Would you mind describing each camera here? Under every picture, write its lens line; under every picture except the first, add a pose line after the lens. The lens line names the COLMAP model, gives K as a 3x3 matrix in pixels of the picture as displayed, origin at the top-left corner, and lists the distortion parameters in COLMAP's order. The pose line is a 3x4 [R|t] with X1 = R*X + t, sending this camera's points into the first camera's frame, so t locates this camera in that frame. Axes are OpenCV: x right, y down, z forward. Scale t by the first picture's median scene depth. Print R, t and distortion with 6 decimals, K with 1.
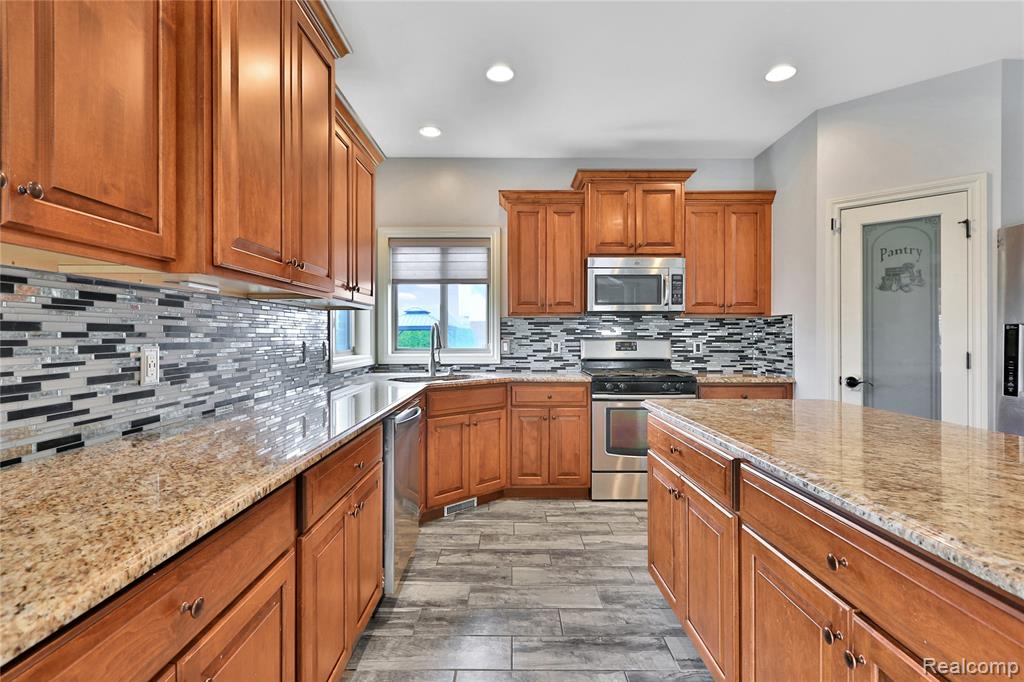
lens RADIAL K [[497.8, 0, 514.2], [0, 497.8, 338.2], [0, 0, 1]] dist [0.002213, -0.000620]
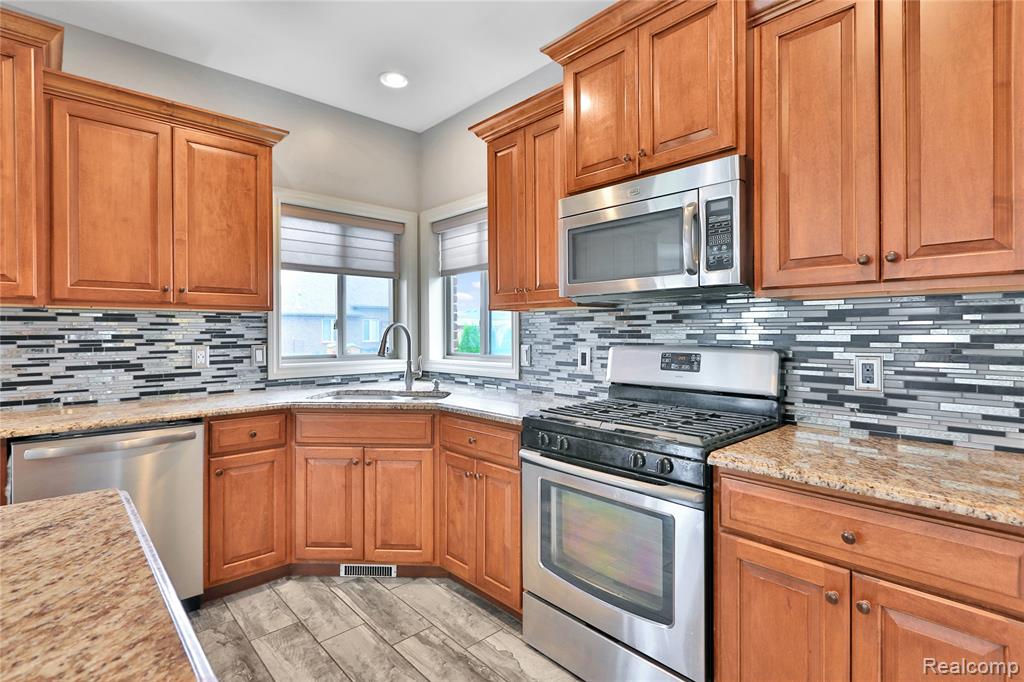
lens RADIAL K [[497.8, 0, 509.5], [0, 497.8, 333.9], [0, 0, 1]] dist [0.002213, -0.000620]
pose [[0.672259, -0.000093, -0.740316, 0.492174], [0.000648, 1.000000, 0.000463, -0.012851], [0.740316, -0.000791, 0.672259, 0.552058]]
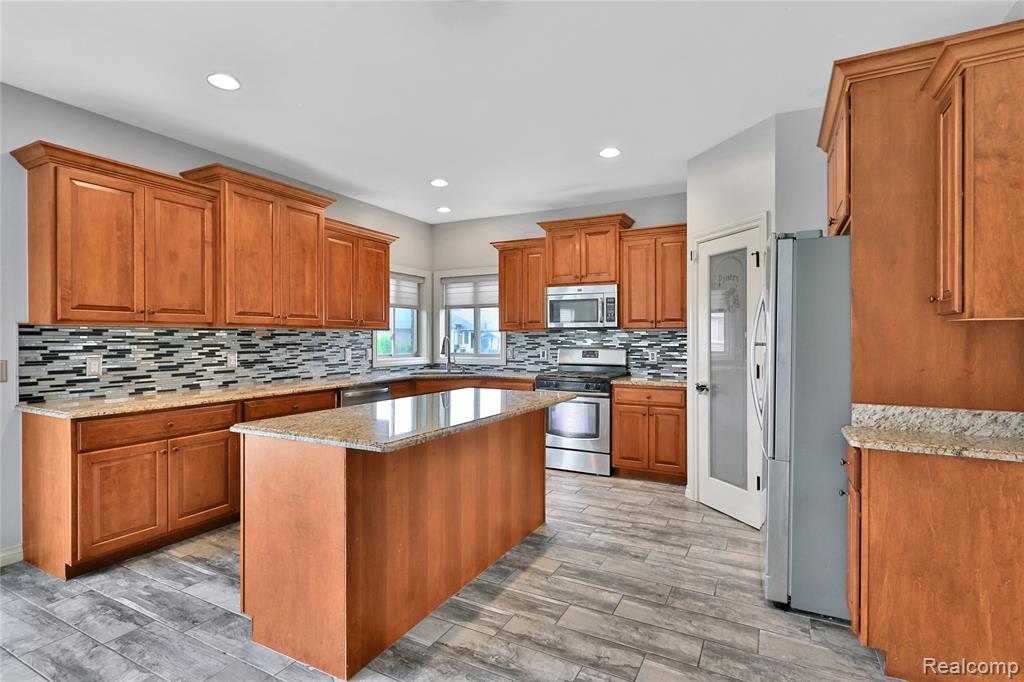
lens RADIAL K [[497.8, 0, 511.8], [0, 497.8, 341.9], [0, 0, 1]] dist [0.002213, -0.000620]
pose [[0.882236, 0.004084, -0.470790, 0.660631], [-0.002595, 0.999989, 0.003812, -0.019777], [0.470800, -0.002141, 0.882237, -0.213339]]
